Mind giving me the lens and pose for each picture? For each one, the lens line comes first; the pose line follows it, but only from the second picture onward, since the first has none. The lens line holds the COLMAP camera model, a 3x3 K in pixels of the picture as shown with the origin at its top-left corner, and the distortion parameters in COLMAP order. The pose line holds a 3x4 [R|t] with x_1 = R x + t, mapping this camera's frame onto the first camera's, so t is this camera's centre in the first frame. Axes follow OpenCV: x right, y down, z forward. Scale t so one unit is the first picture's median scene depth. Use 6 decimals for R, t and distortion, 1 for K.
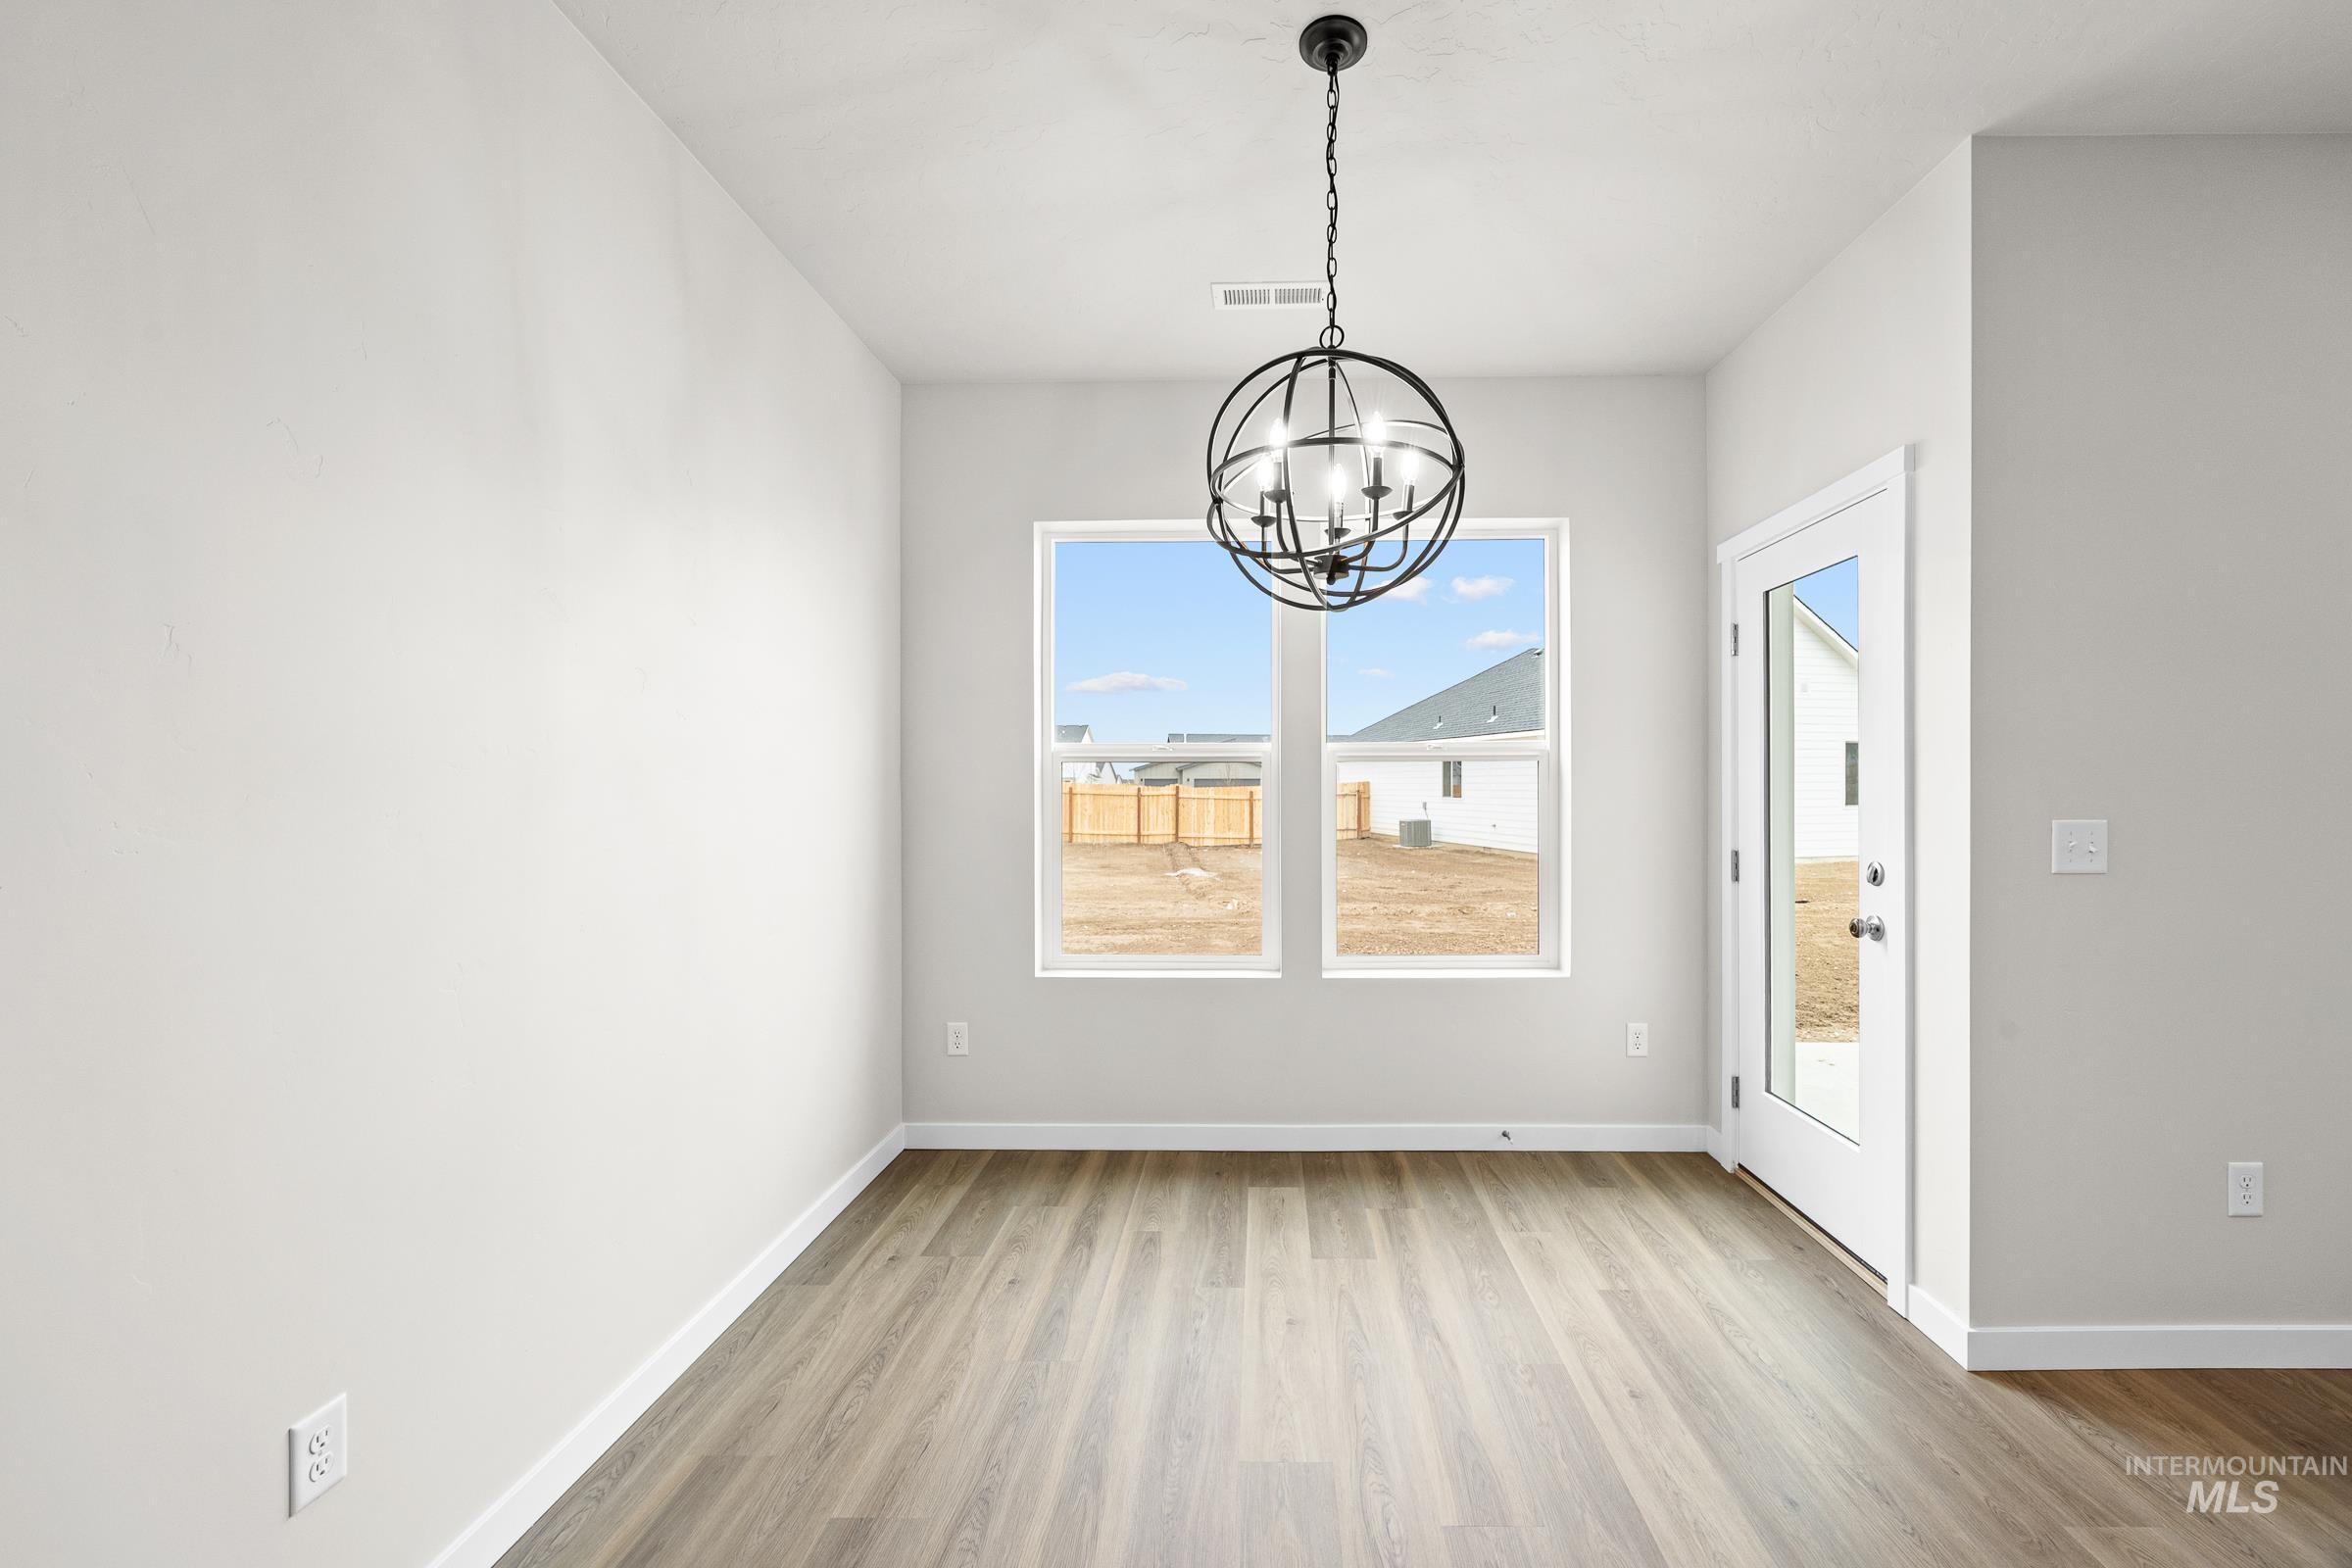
lens RADIAL K [[898.9, 0, 1235.3], [0, 898.9, 789.6], [0, 0, 1]] dist [-0.003070, -0.000124]
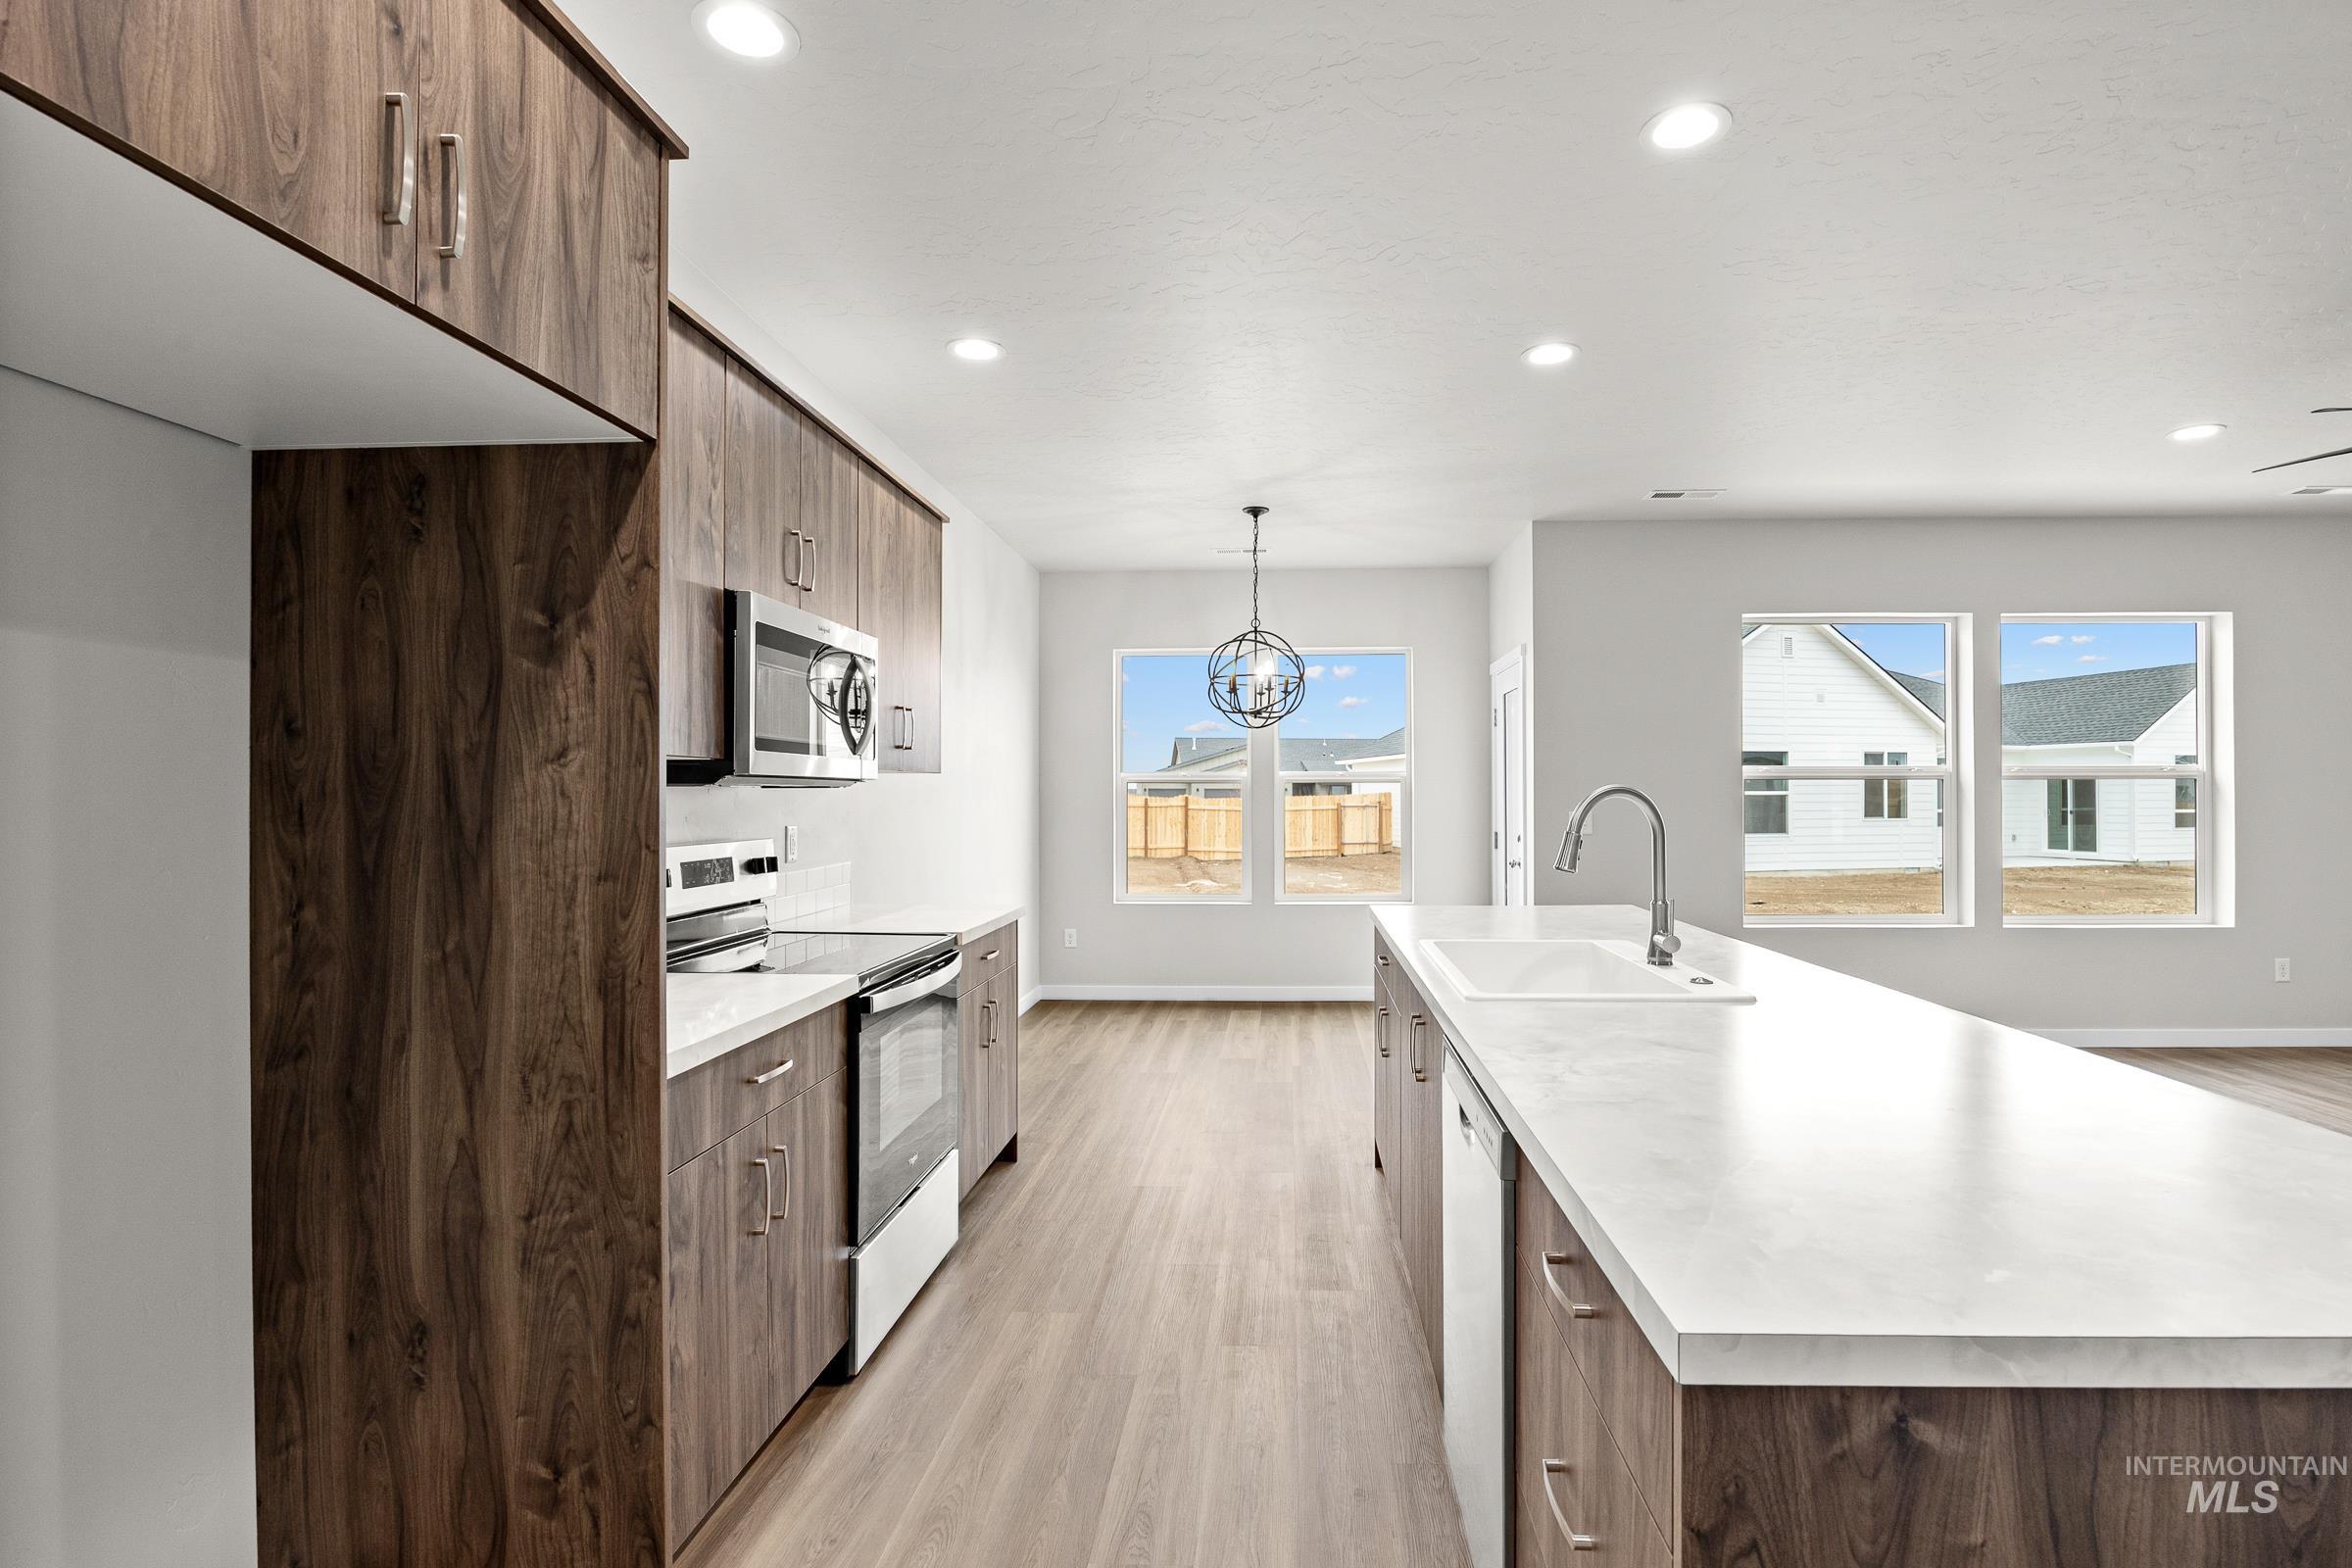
lens RADIAL K [[1109.9, 0, 1232.4], [0, 1109.9, 795.3], [0, 0, 1]] dist [-0.014811, 0.001786]
pose [[0.999782, -0.000292, -0.020895, 0.012264], [0.000182, 0.999986, -0.005242, 0.000875], [0.020896, 0.005237, 0.999768, -0.249377]]
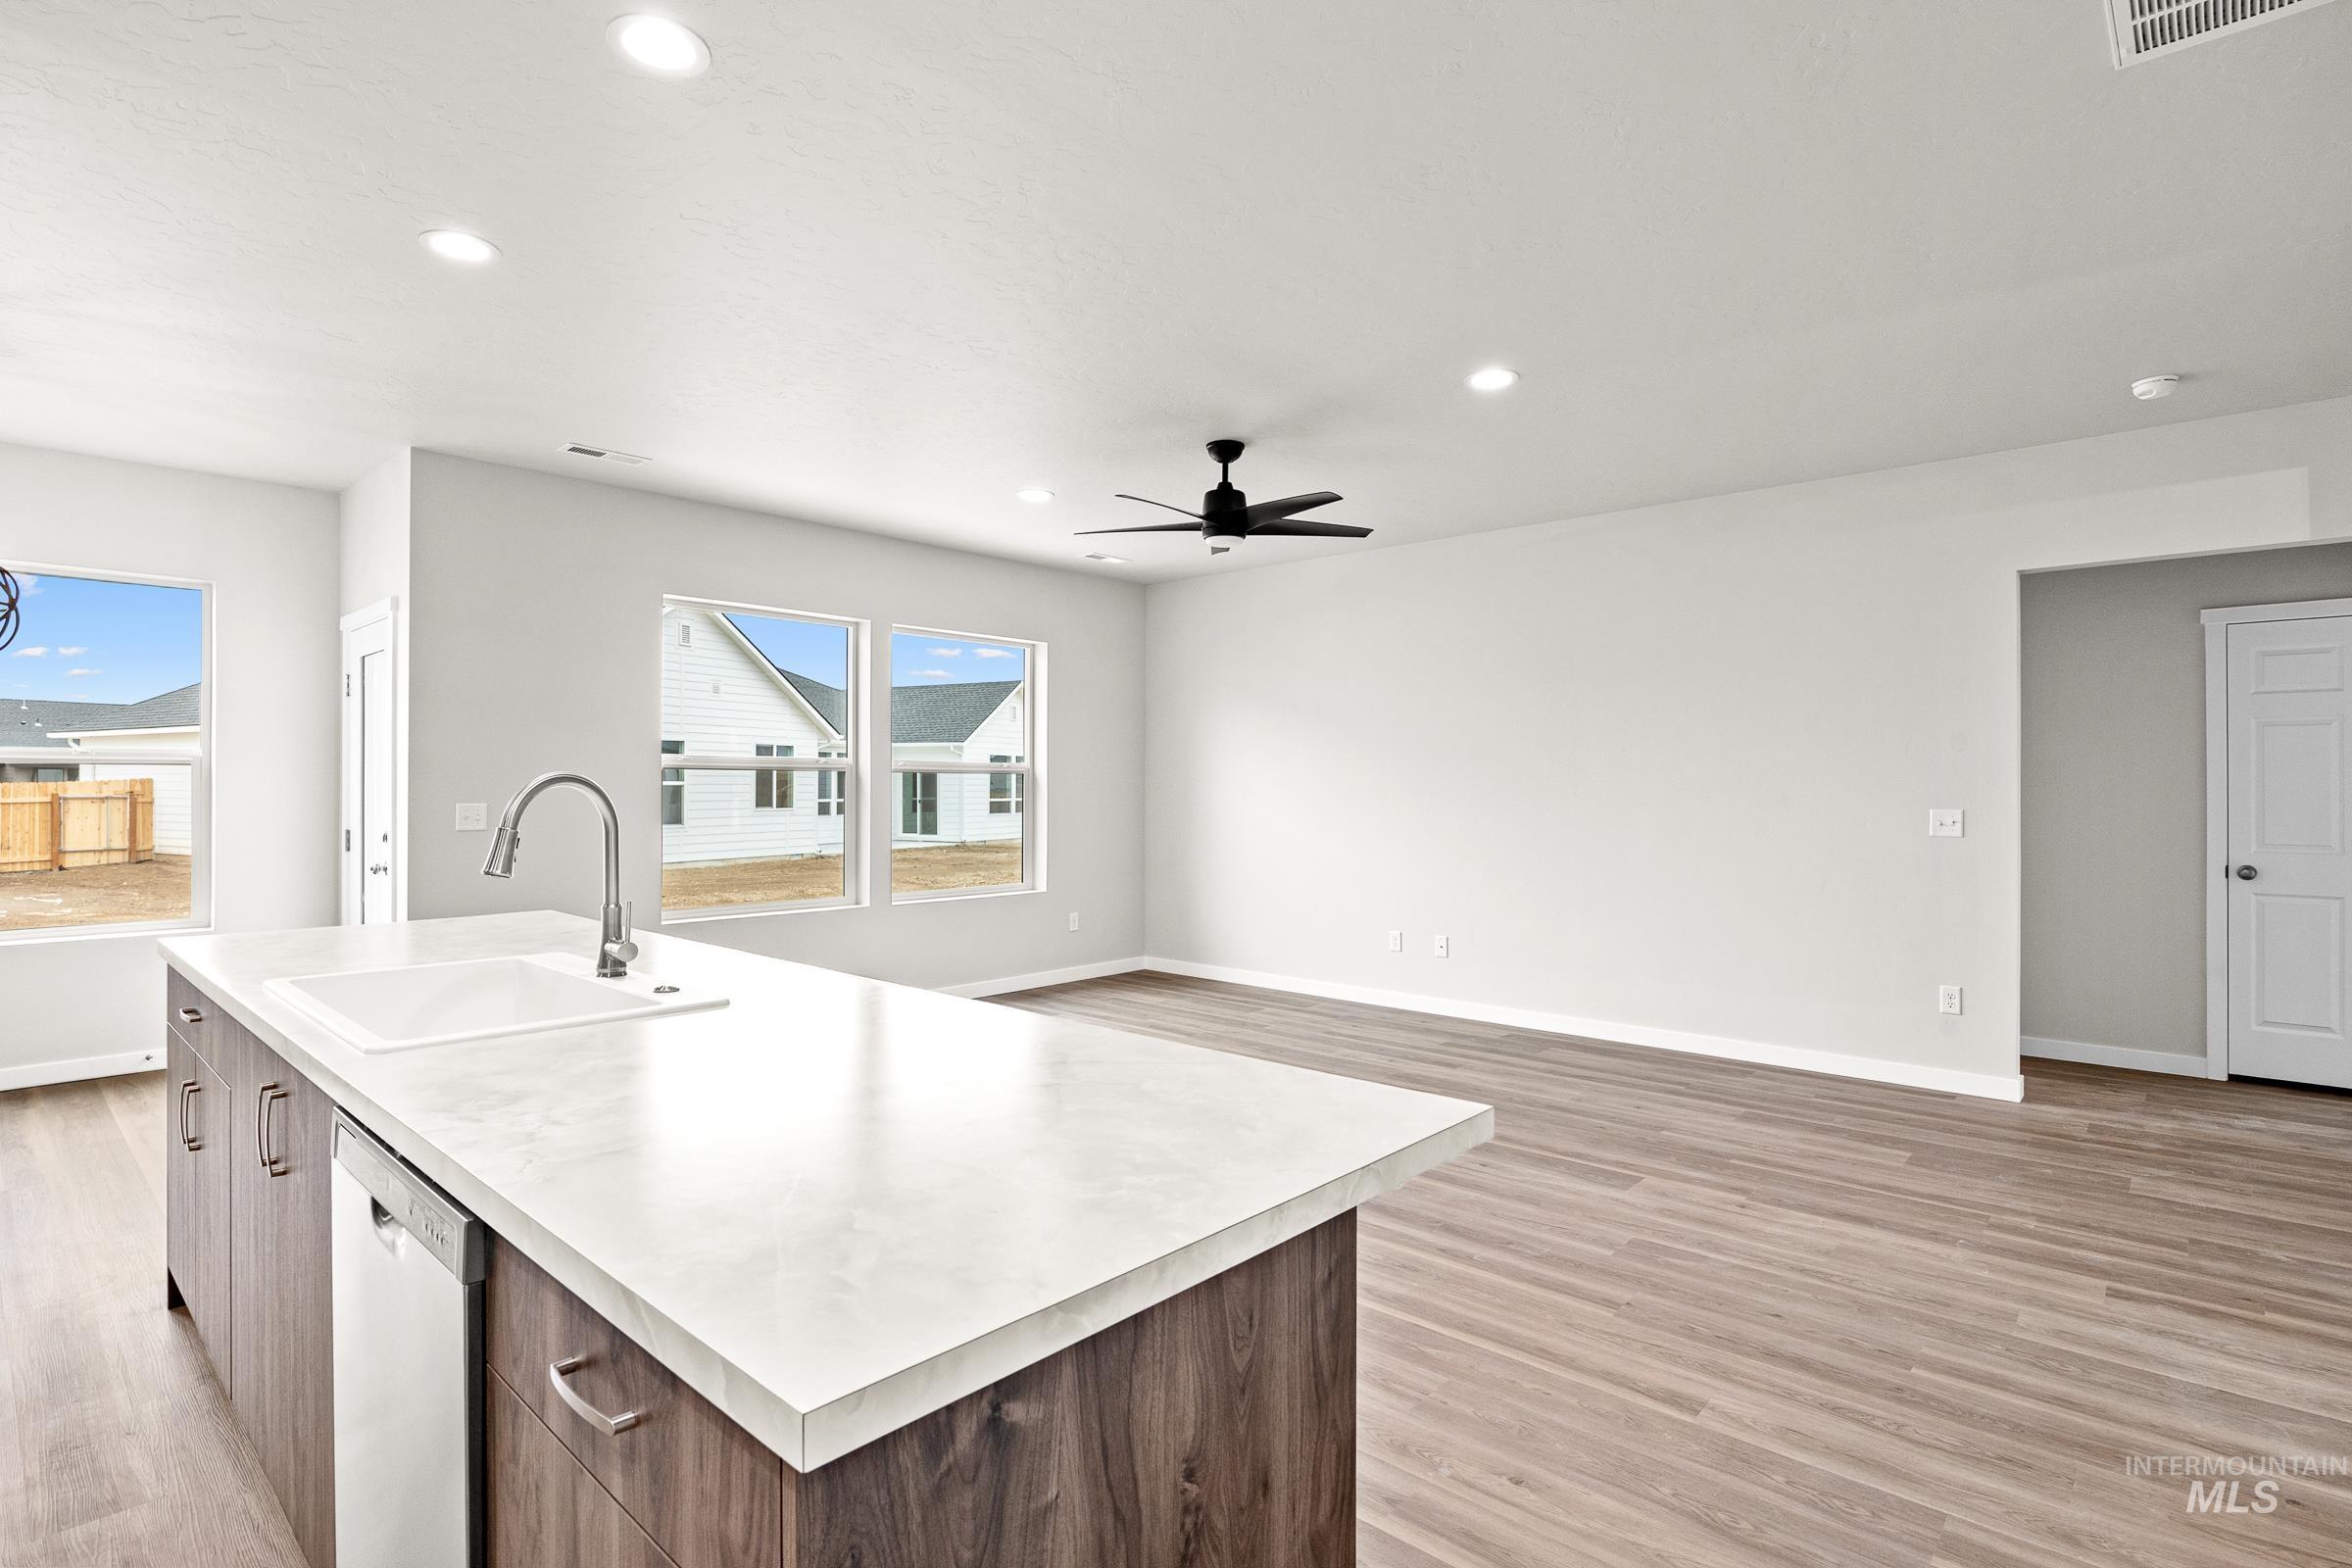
lens RADIAL K [[1152.0, 0, 1170.6], [0, 1152.0, 784.6], [0, 0, 1]] dist [-0.013702, 0.002493]
pose [[0.658537, 0.005488, 0.752529, 0.006831], [-0.000968, 0.999979, -0.006446, 0.000905], [-0.752548, 0.003516, 0.658528, -0.237838]]
